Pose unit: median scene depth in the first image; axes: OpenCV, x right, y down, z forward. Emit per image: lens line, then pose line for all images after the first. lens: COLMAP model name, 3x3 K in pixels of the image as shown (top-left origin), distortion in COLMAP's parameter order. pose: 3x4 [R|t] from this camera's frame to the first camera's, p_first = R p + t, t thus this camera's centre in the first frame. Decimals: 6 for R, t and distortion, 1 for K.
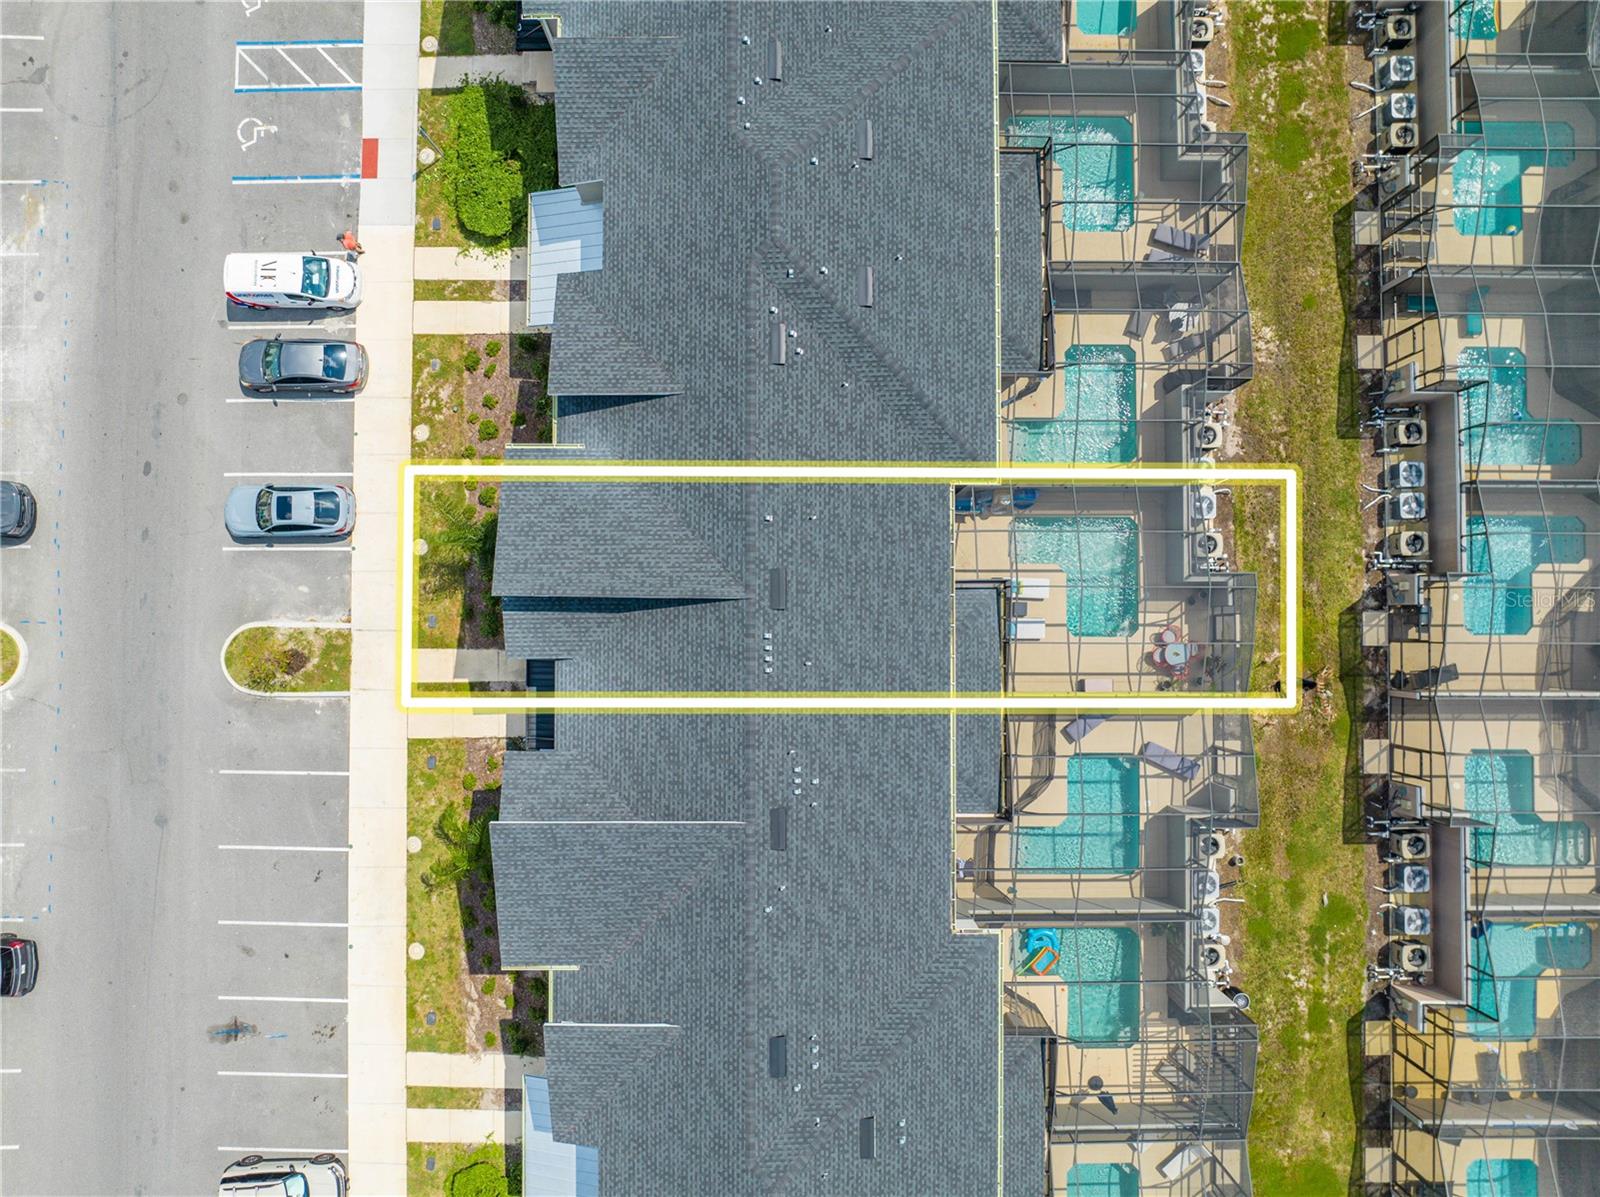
lens RADIAL K [[1133.4, 0, 807.5], [0, 1133.4, 610.4], [0, 0, 1]] dist [-0.050963, 0.022887]
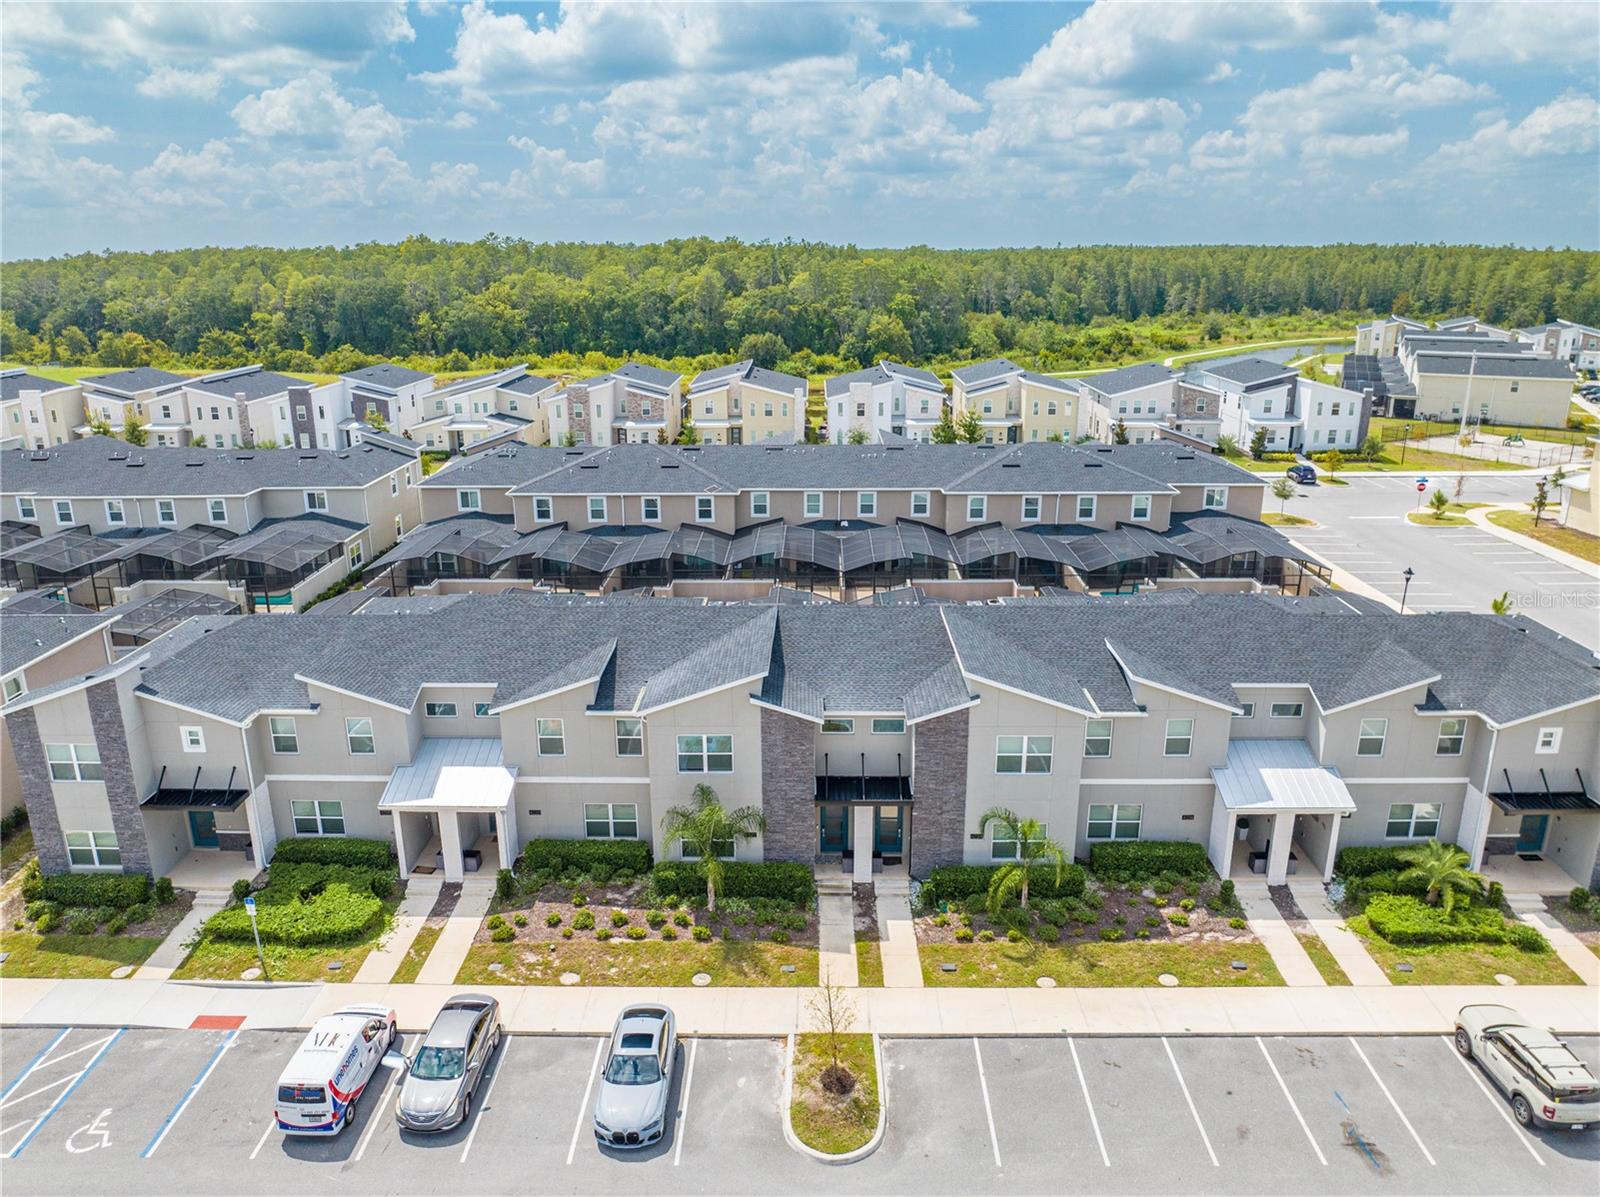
lens RADIAL K [[1133.4, 0, 806.9], [0, 1133.4, 584.9], [0, 0, 1]] dist [-0.050963, 0.022887]
pose [[0.005543, -0.284447, 0.958676, -1.089622], [0.999884, 0.015189, -0.001275, 0.021027], [-0.014199, 0.958571, 0.284498, 0.463675]]
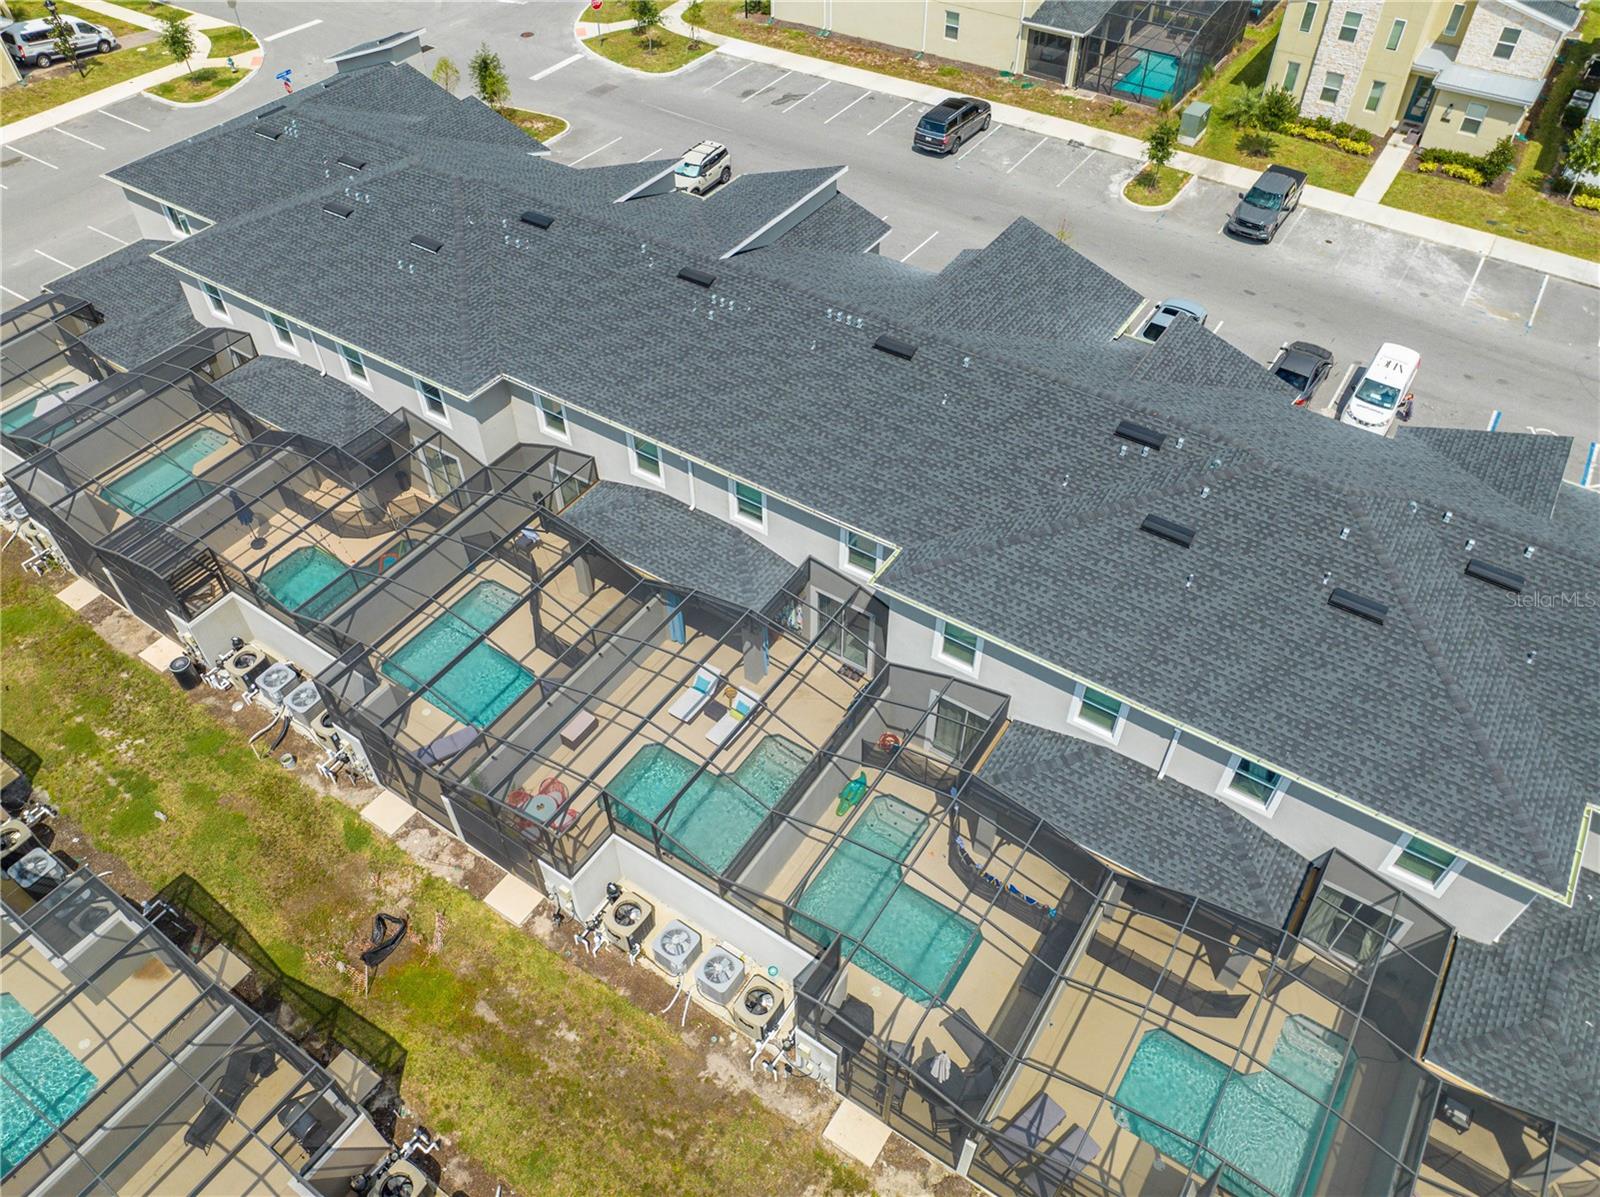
lens RADIAL K [[1133.4, 0, 776.2], [0, 1133.4, 608.8], [0, 0, 1]] dist [-0.050963, 0.022887]
pose [[-0.565288, 0.596484, -0.569787, 0.569137], [-0.824531, -0.388094, 0.411743, -0.333403], [0.024467, 0.702560, 0.711204, 0.379019]]
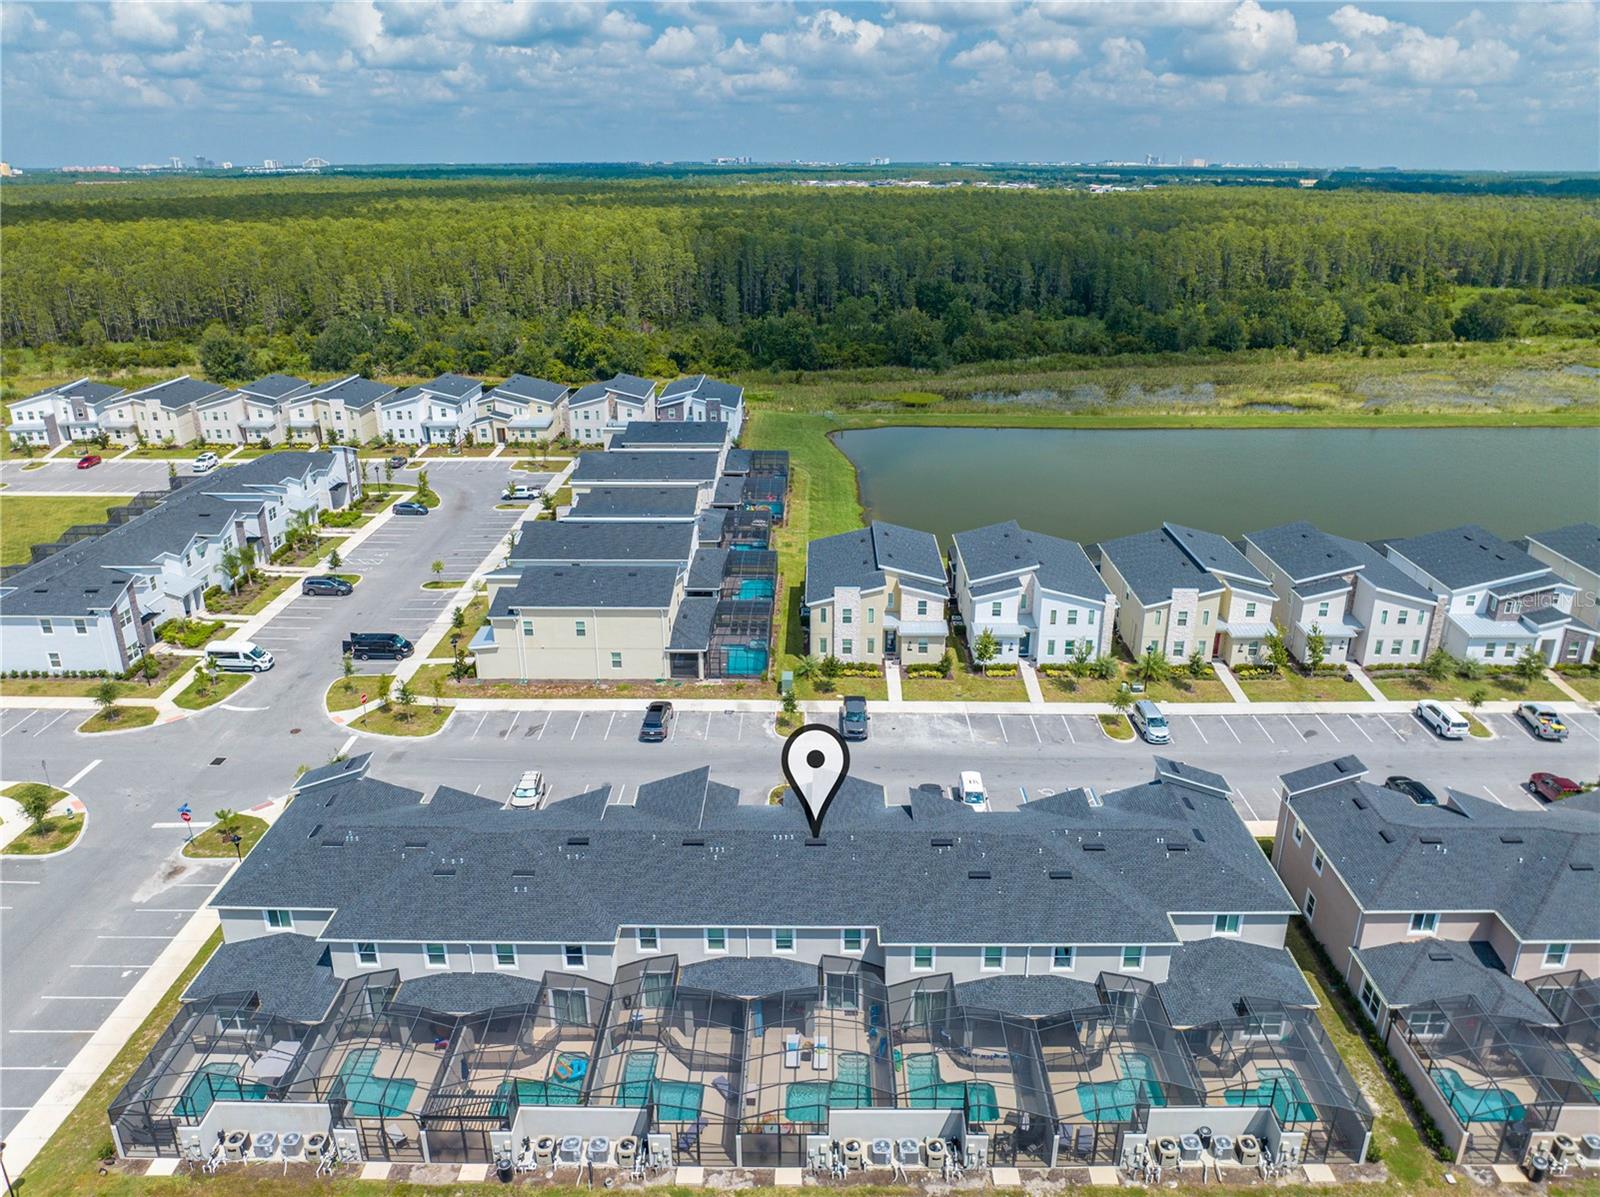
lens RADIAL K [[1133.4, 0, 825.3], [0, 1133.4, 613.5], [0, 0, 1]] dist [-0.050963, 0.022887]
pose [[-0.007126, 0.359322, -0.933186, 1.359407], [-0.999750, 0.017218, 0.014264, -0.043423], [0.021193, 0.933055, 0.359110, -0.074775]]
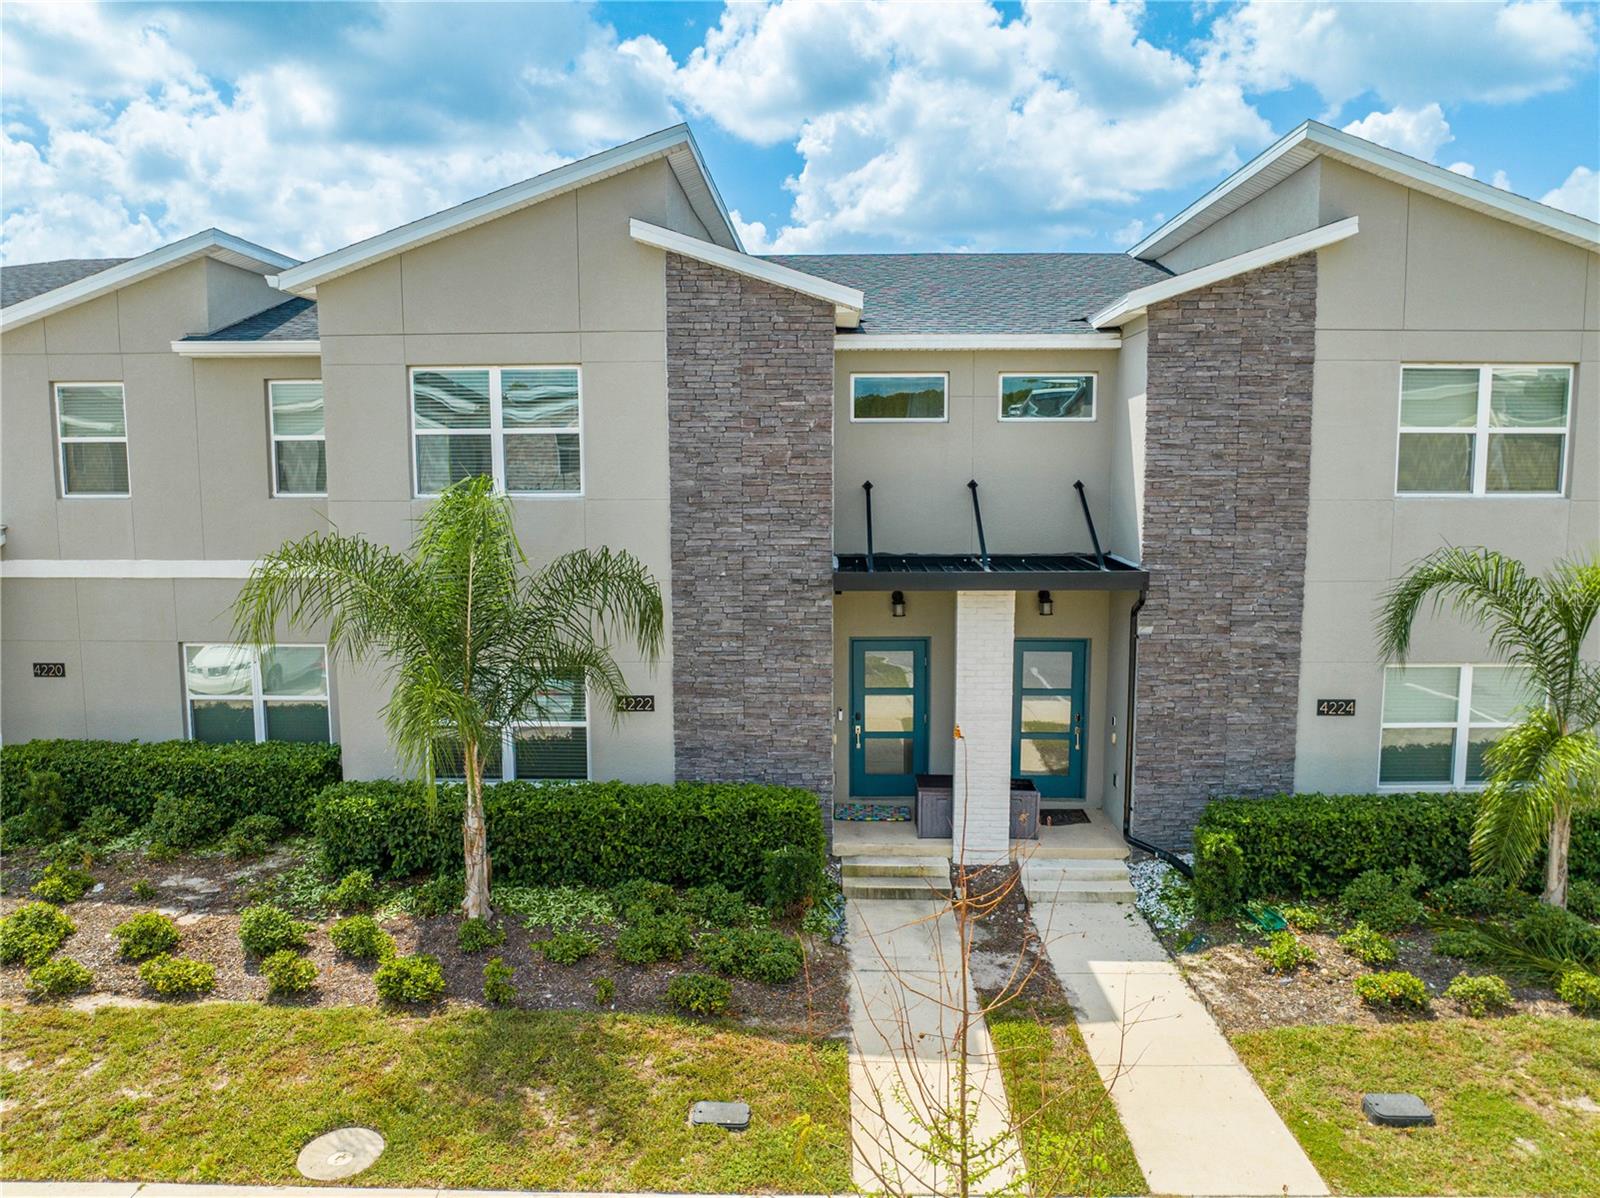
lens RADIAL K [[1133.4, 0, 794.7], [0, 1133.4, 601.8], [0, 0, 1]] dist [-0.050963, 0.022887]
pose [[0.025908, -0.122326, 0.992152, -0.526188], [0.999581, 0.015991, -0.024130, 0.026403], [-0.012913, 0.992361, 0.122689, 0.880886]]
